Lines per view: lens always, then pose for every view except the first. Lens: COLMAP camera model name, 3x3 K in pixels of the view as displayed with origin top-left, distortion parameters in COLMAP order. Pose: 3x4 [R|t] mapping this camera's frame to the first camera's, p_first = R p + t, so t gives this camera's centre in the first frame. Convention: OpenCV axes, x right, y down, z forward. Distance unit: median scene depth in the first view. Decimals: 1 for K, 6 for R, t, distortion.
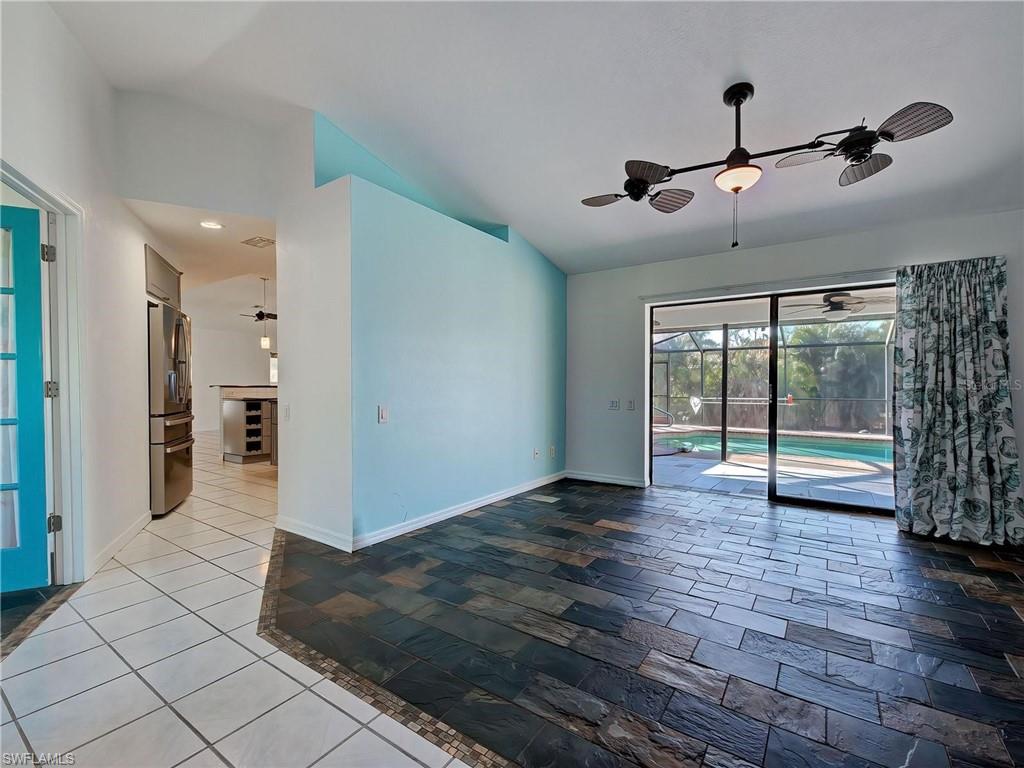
lens RADIAL K [[453.8, 0, 514.0], [0, 453.8, 386.0], [0, 0, 1]] dist [-0.000651, -0.002874]
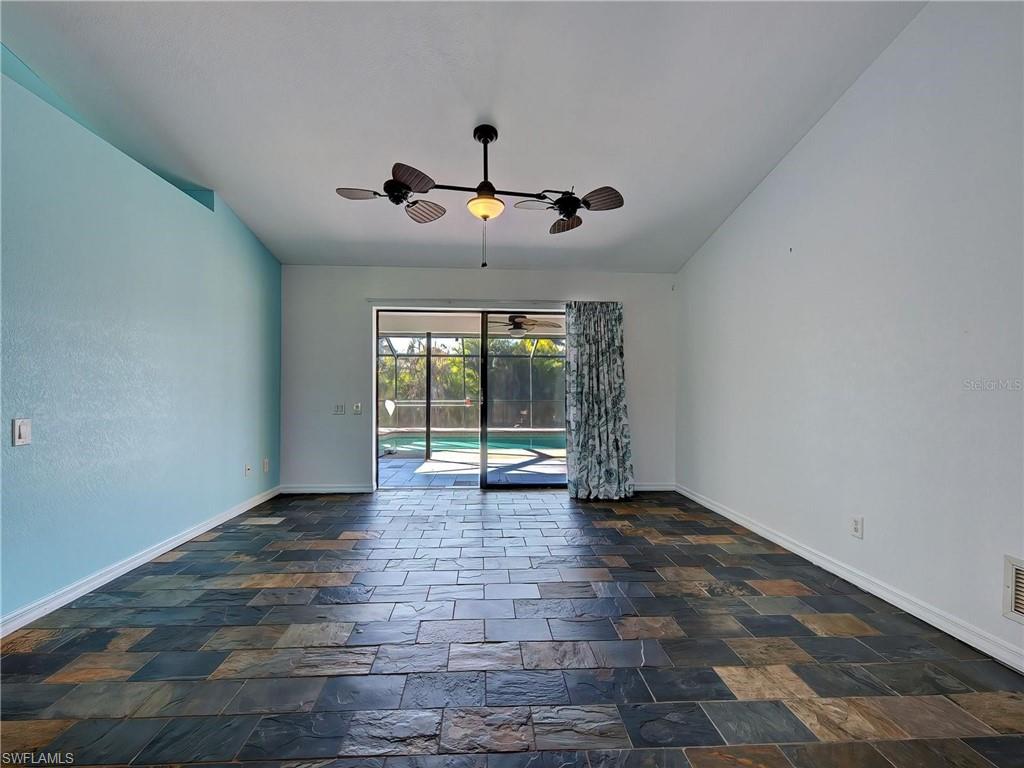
lens RADIAL K [[453.8, 0, 514.0], [0, 453.8, 386.0], [0, 0, 1]] dist [-0.000651, -0.002874]
pose [[0.787138, 0.007081, 0.616737, -0.116777], [-0.002587, 0.999963, -0.008180, -0.000381], [-0.616772, 0.004843, 0.787127, 0.047786]]
